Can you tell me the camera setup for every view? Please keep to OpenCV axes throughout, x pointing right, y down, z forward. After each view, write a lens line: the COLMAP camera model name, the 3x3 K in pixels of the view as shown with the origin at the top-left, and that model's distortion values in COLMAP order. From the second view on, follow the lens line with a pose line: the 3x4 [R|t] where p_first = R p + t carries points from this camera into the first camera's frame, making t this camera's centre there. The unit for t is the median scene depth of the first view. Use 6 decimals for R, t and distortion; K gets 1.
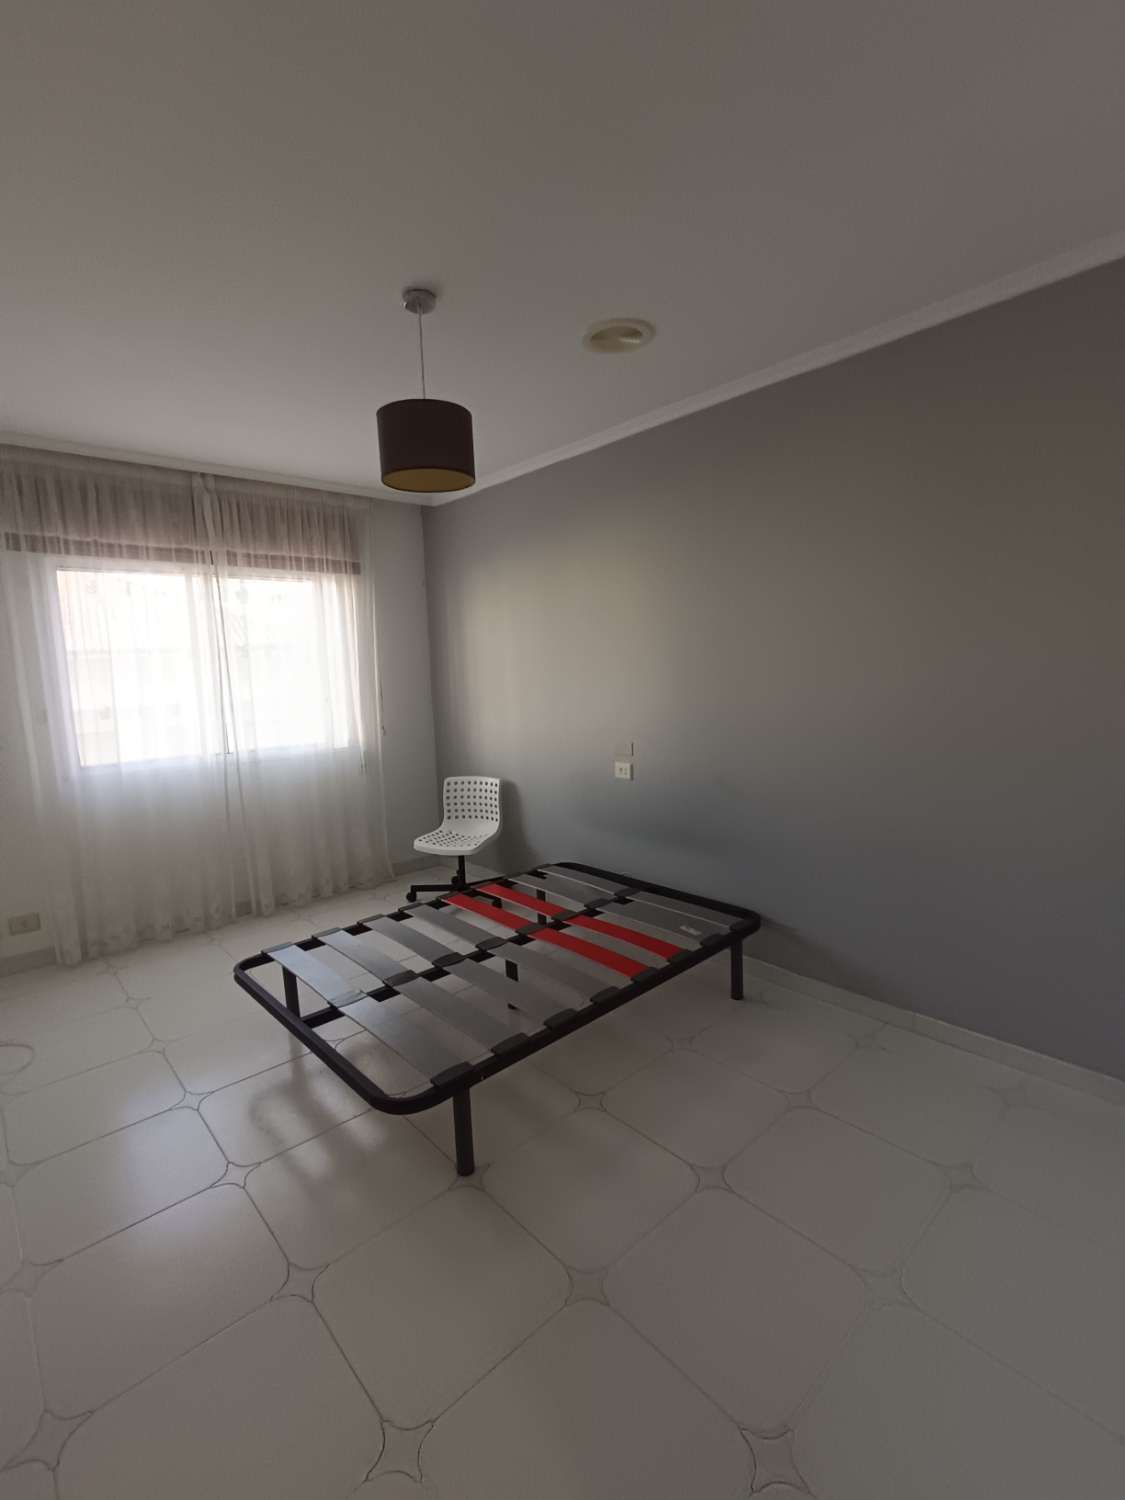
lens RADIAL K [[682.7, 0, 545.8], [0, 682.7, 748.3], [0, 0, 1]] dist [-0.002296, -0.001838]
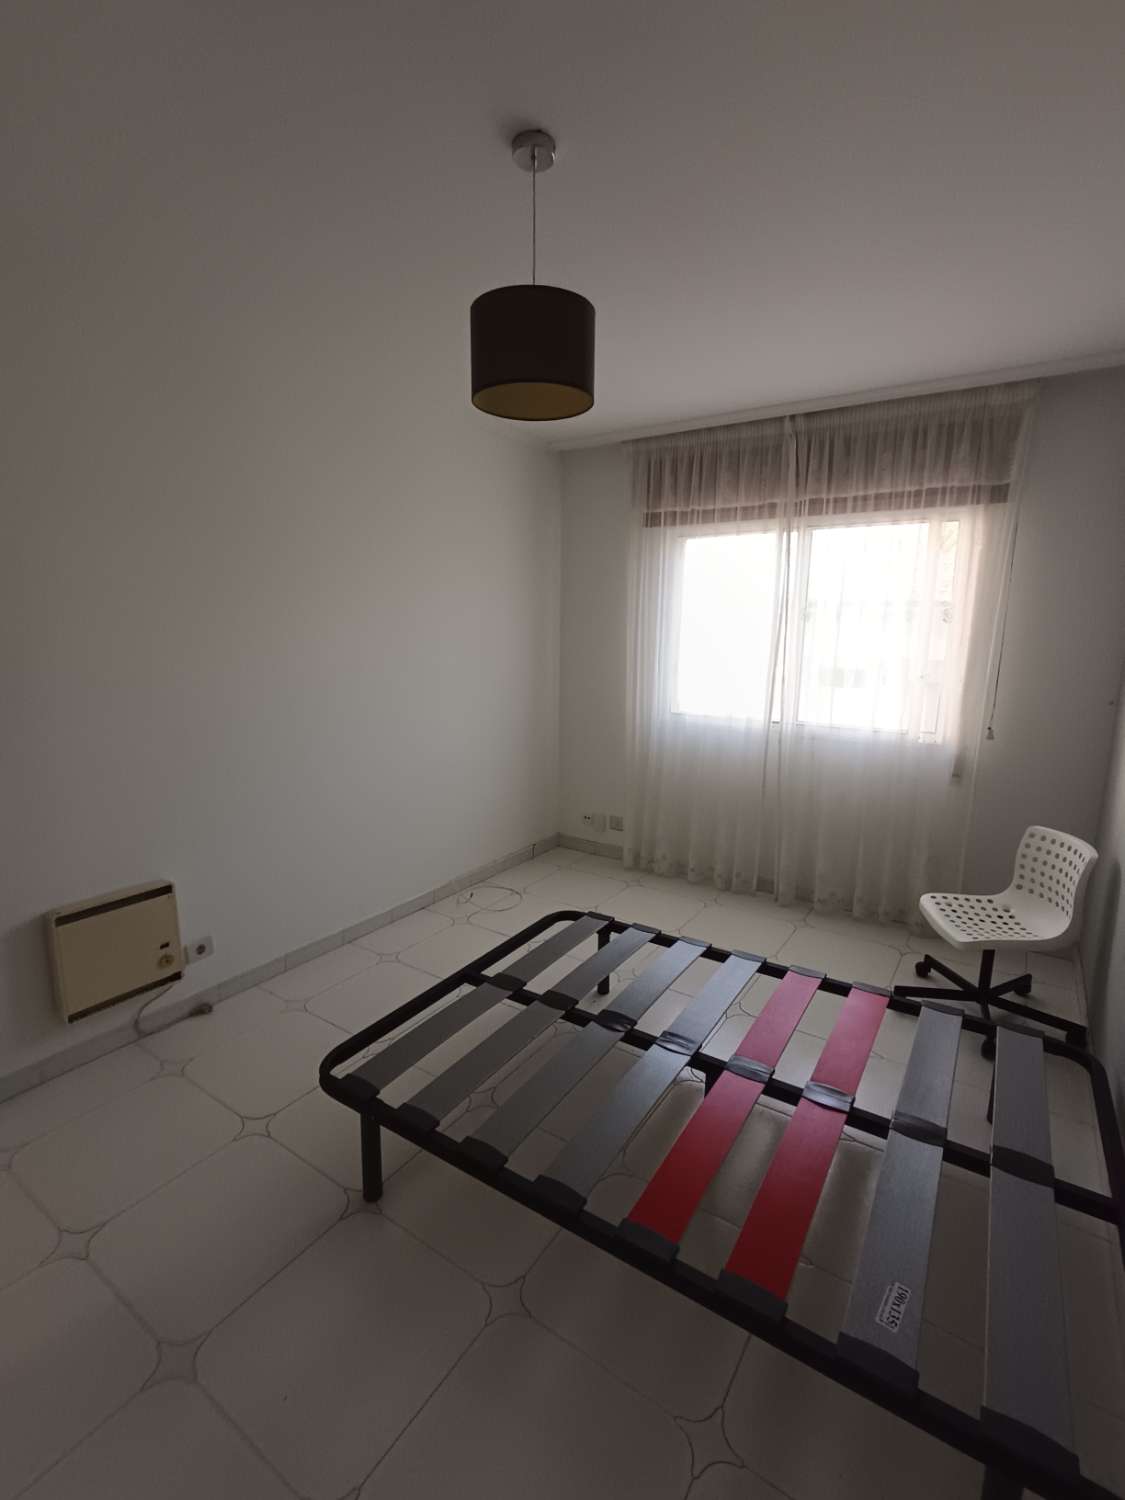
lens RADIAL K [[682.7, 0, 549.8], [0, 682.7, 757.0], [0, 0, 1]] dist [-0.002296, -0.001838]
pose [[0.239067, 0.209894, -0.948046, 0.366660], [-0.150965, 0.972520, 0.177244, -0.067608], [0.959196, 0.100748, 0.264184, 0.470803]]
